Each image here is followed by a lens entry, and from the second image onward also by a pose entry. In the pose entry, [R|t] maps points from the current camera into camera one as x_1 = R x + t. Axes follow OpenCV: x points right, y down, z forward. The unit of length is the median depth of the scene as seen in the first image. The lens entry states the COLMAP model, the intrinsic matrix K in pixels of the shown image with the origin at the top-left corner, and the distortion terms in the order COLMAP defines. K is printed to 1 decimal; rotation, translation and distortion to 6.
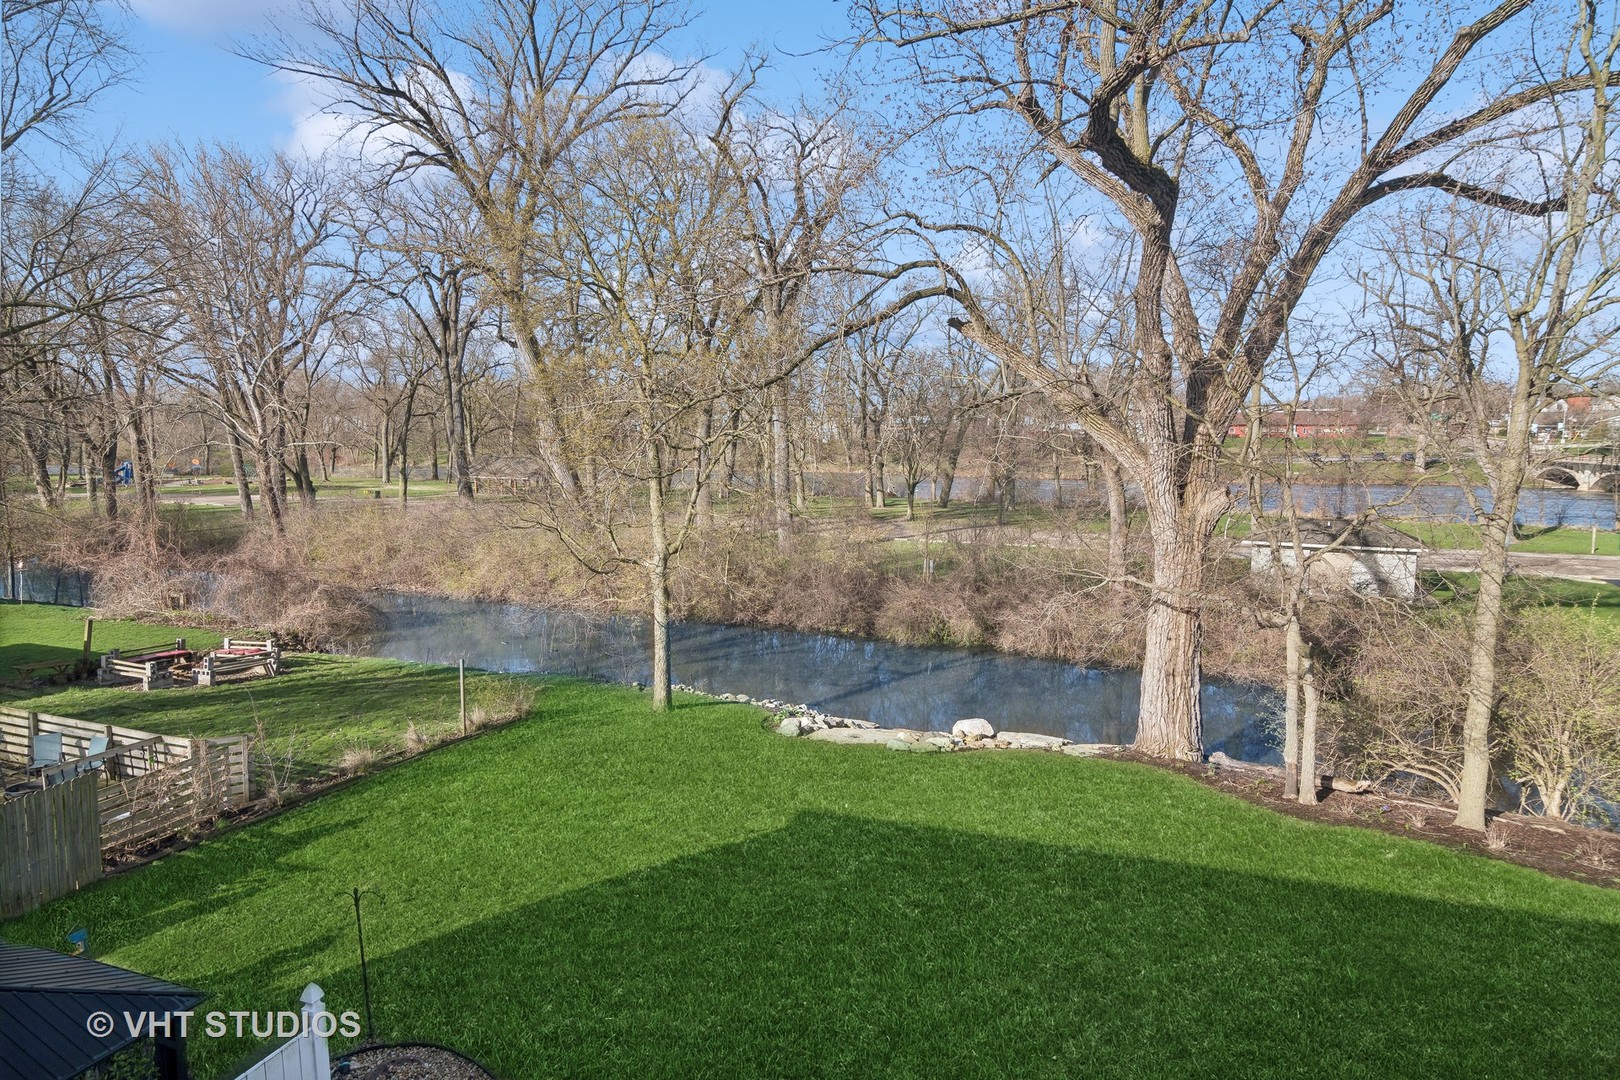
lens RADIAL K [[919.8, 0, 810.0], [0, 919.8, 540.0], [0, 0, 1]] dist [-0.003009, -0.000837]
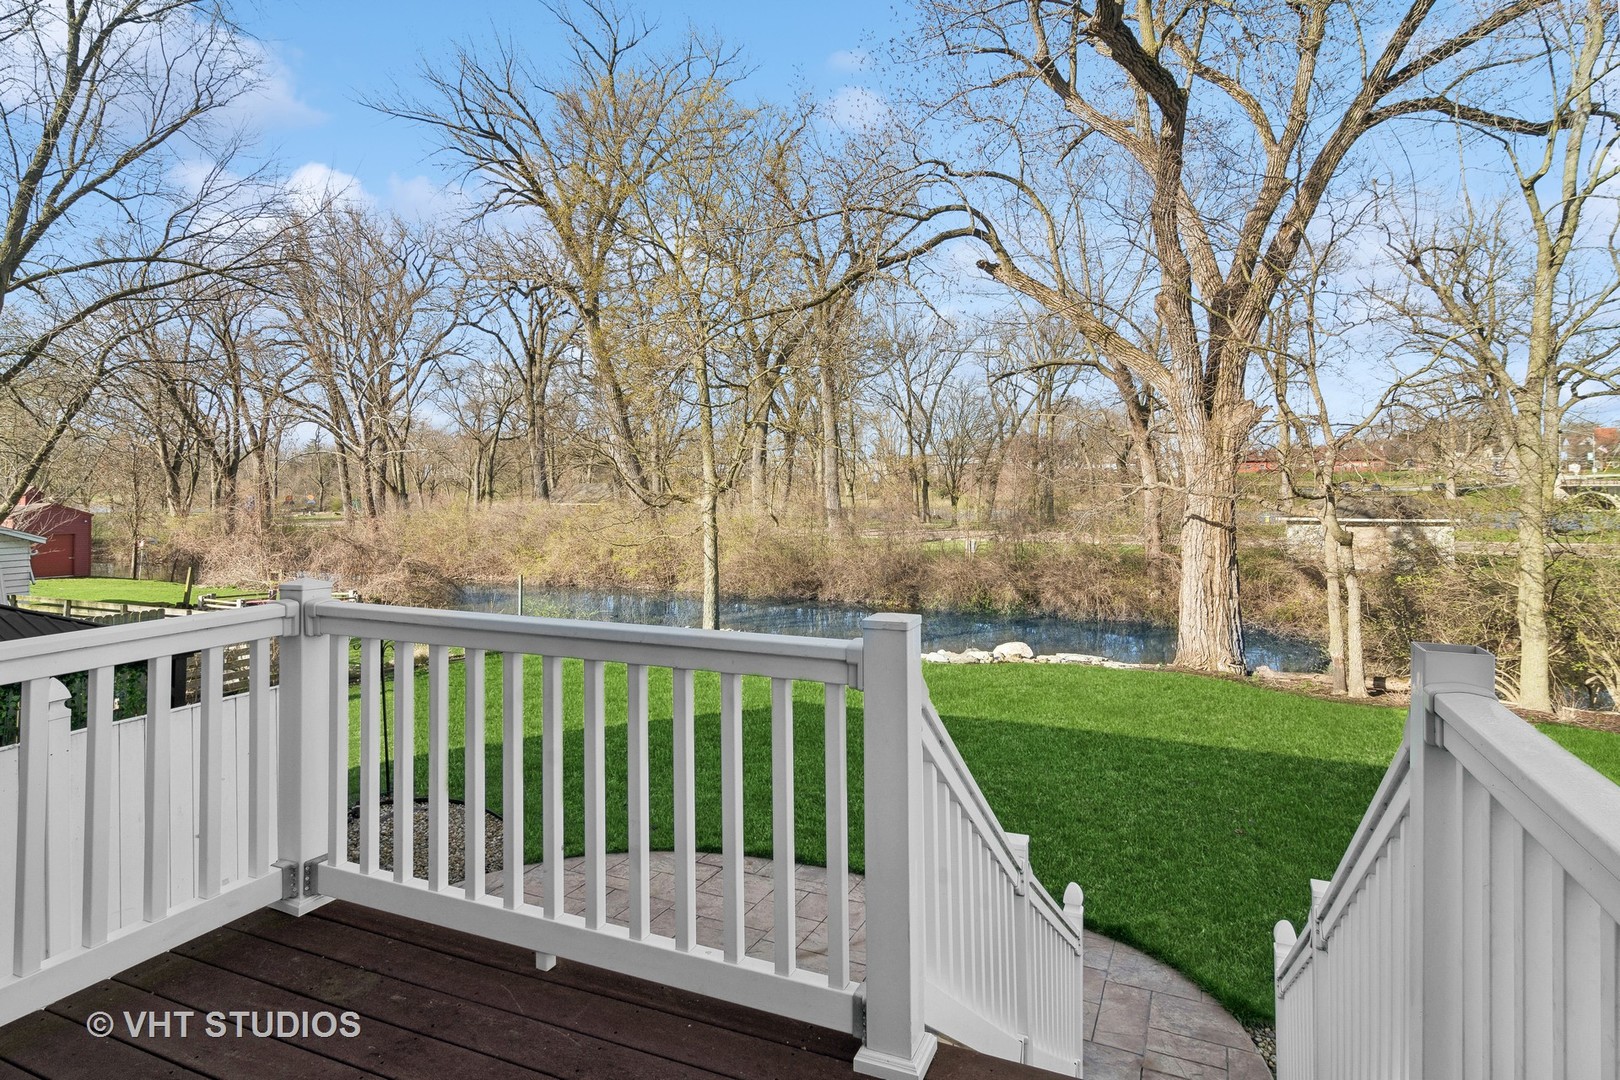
lens RADIAL K [[851.8, 0, 814.9], [0, 851.8, 484.6], [0, 0, 1]] dist [-0.000859, 0.001067]
pose [[0.998329, -0.009242, -0.057041, 0.013947], [0.002157, 0.992400, -0.123034, 0.129106], [0.057745, 0.122705, 0.990762, 0.031068]]
